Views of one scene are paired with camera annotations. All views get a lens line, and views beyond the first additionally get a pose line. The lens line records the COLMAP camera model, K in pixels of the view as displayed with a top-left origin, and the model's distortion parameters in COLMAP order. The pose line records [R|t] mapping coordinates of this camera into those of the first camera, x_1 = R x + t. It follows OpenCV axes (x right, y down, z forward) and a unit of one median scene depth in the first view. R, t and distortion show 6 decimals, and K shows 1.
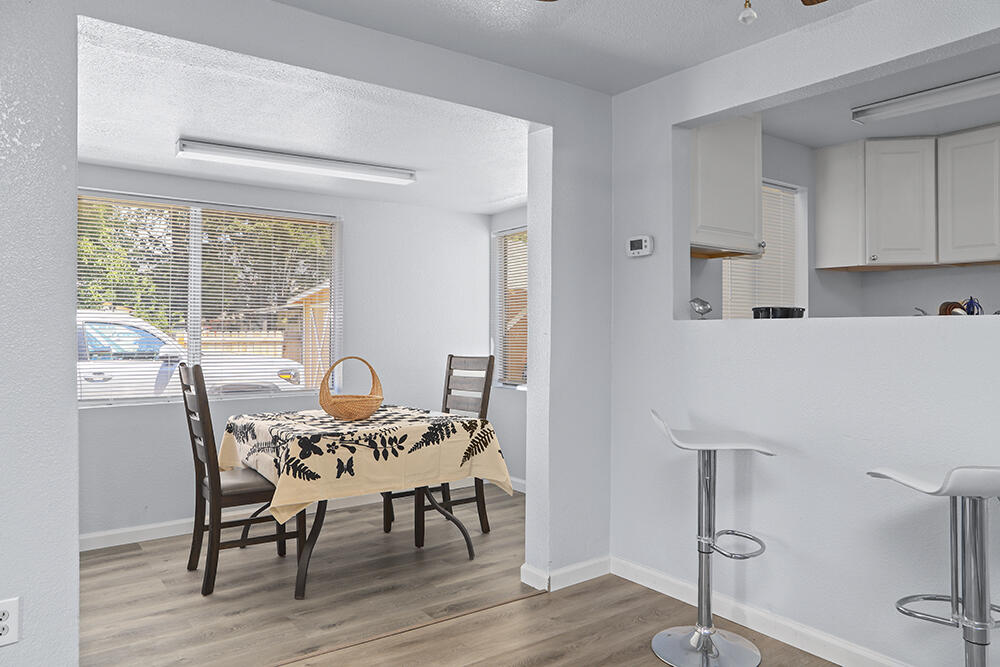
lens RADIAL K [[693.7, 0, 518.3], [0, 693.7, 312.7], [0, 0, 1]] dist [-0.036706, 0.001683]
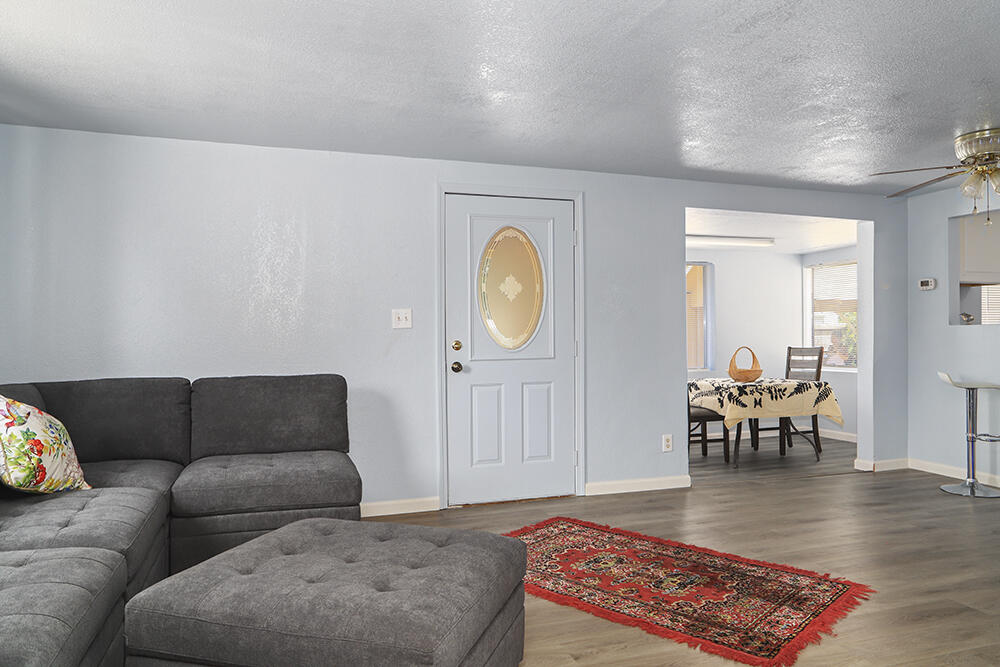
lens RADIAL K [[698.0, 0, 500.9], [0, 698.0, 326.7], [0, 0, 1]] dist [-0.088207, 0.097856]
pose [[0.945491, -0.008171, -0.325545, -0.291173], [0.014280, 0.999764, 0.016381, -0.031152], [0.325335, -0.020137, 0.945385, -1.035166]]
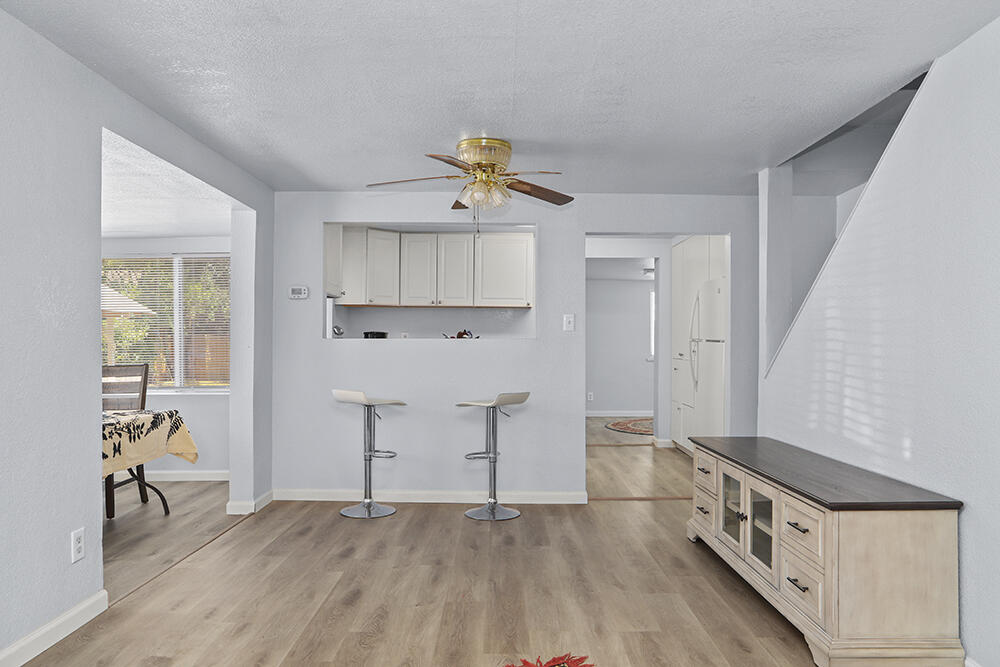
lens RADIAL K [[698.0, 0, 500.9], [0, 698.0, 326.7], [0, 0, 1]] dist [-0.088207, 0.097856]
pose [[0.606231, 0.019687, 0.795045, -0.822198], [-0.021306, 0.999737, -0.008509, -0.012464], [-0.795003, -0.011781, 0.606491, -0.356759]]
